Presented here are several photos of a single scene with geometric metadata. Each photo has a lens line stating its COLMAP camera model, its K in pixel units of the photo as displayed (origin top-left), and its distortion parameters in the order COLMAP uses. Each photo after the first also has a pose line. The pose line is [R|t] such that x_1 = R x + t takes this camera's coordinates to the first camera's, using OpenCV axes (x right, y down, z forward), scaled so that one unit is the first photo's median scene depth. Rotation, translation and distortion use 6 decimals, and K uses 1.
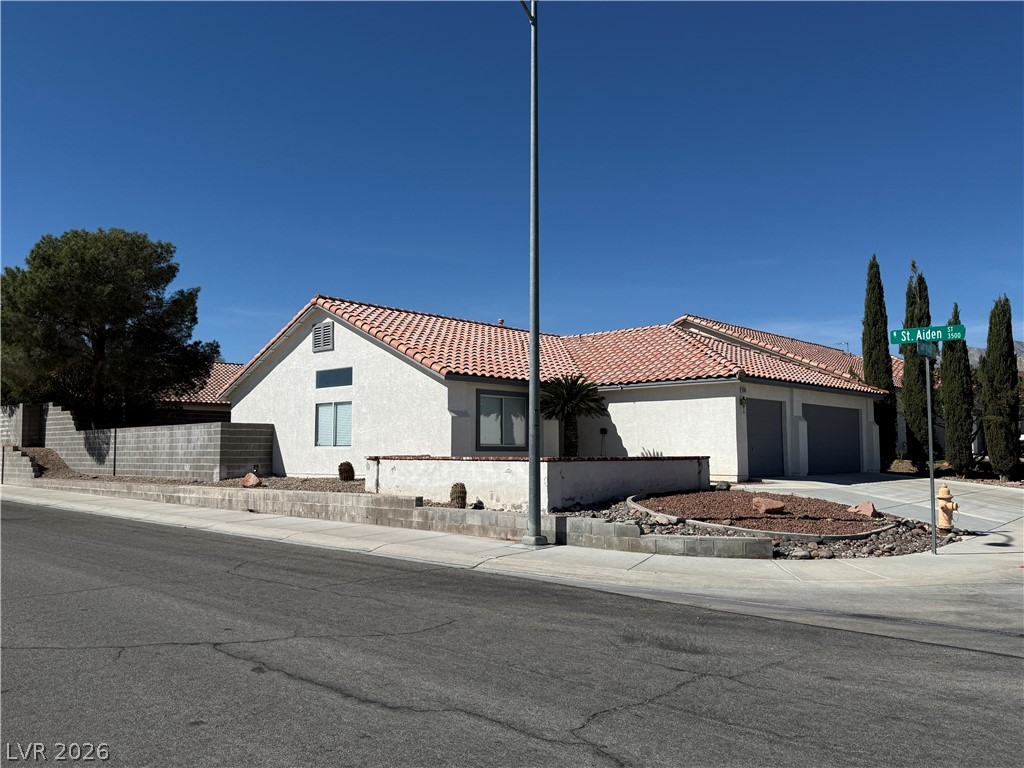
lens RADIAL K [[817.4, 0, 515.3], [0, 817.4, 378.7], [0, 0, 1]] dist [0.103731, -0.024815]
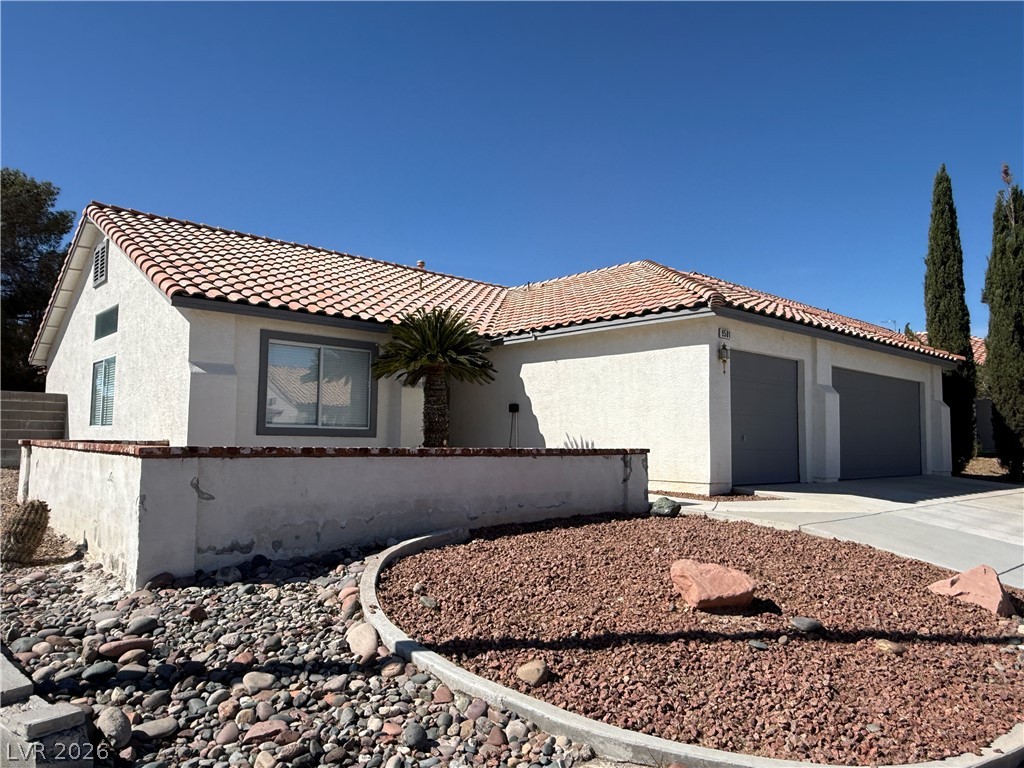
lens RADIAL K [[723.2, 0, 513.5], [0, 723.2, 389.4], [0, 0, 1]] dist [0.059781, -0.081495]
pose [[0.995644, 0.007730, -0.092921, 0.167319], [-0.006276, 0.999854, 0.015923, 0.042457], [0.093030, -0.015270, 0.995546, 0.455575]]
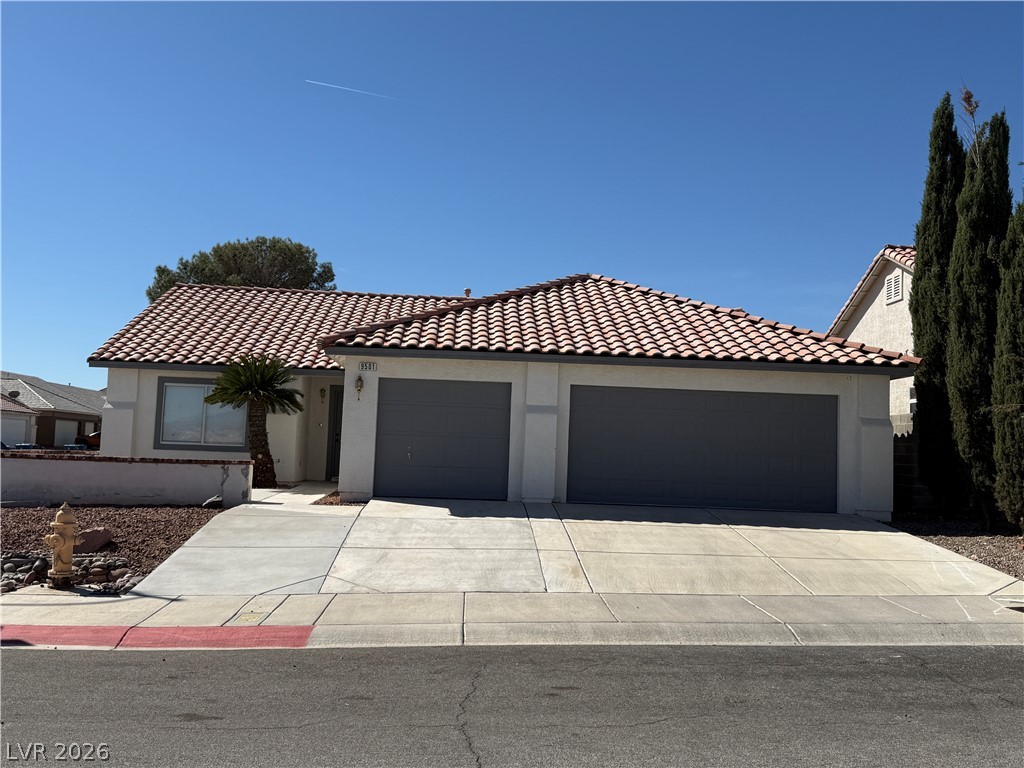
lens RADIAL K [[968.0, 0, 504.4], [0, 968.0, 383.6], [0, 0, 1]] dist [0.055631, 0.000000]
pose [[0.706397, -0.026301, -0.707327, 0.855523], [0.025714, 0.999603, -0.011488, 0.037606], [0.707348, -0.010073, 0.706793, 0.491192]]
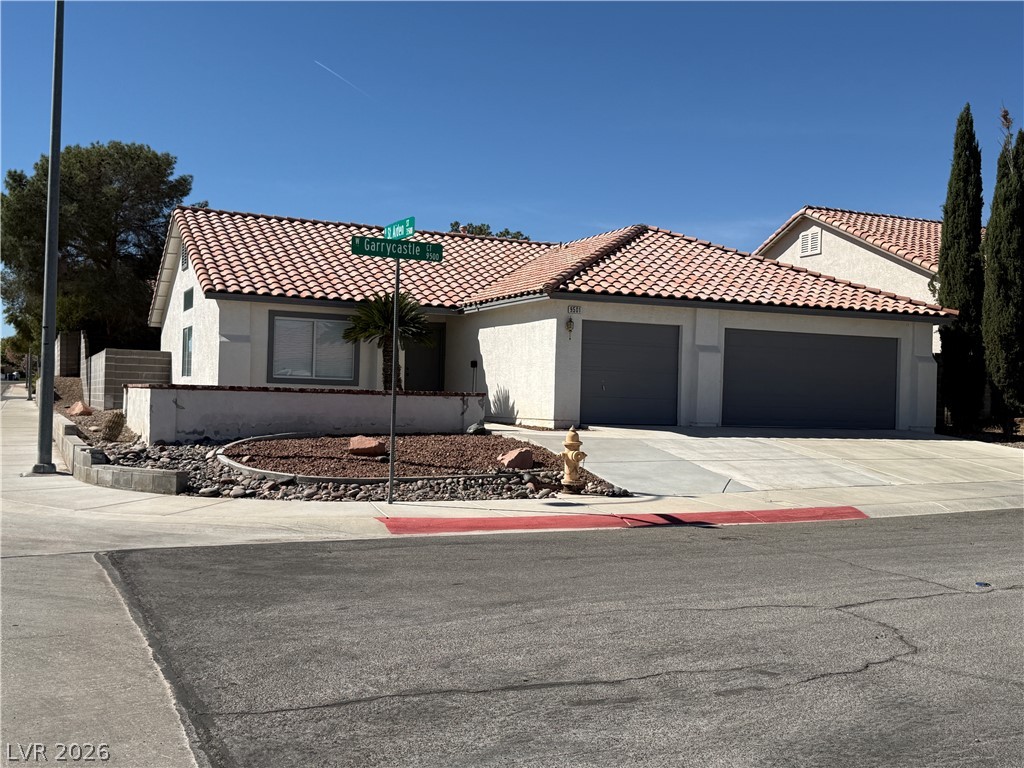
lens RADIAL K [[1093.8, 0, 516.8], [0, 1093.8, 377.2], [0, 0, 1]] dist [0.117505, 0.000000]
pose [[0.921149, 0.016375, -0.388866, 0.583292], [0.007129, 0.998237, 0.058921, 0.015404], [0.389146, -0.057047, 0.919408, 0.043235]]
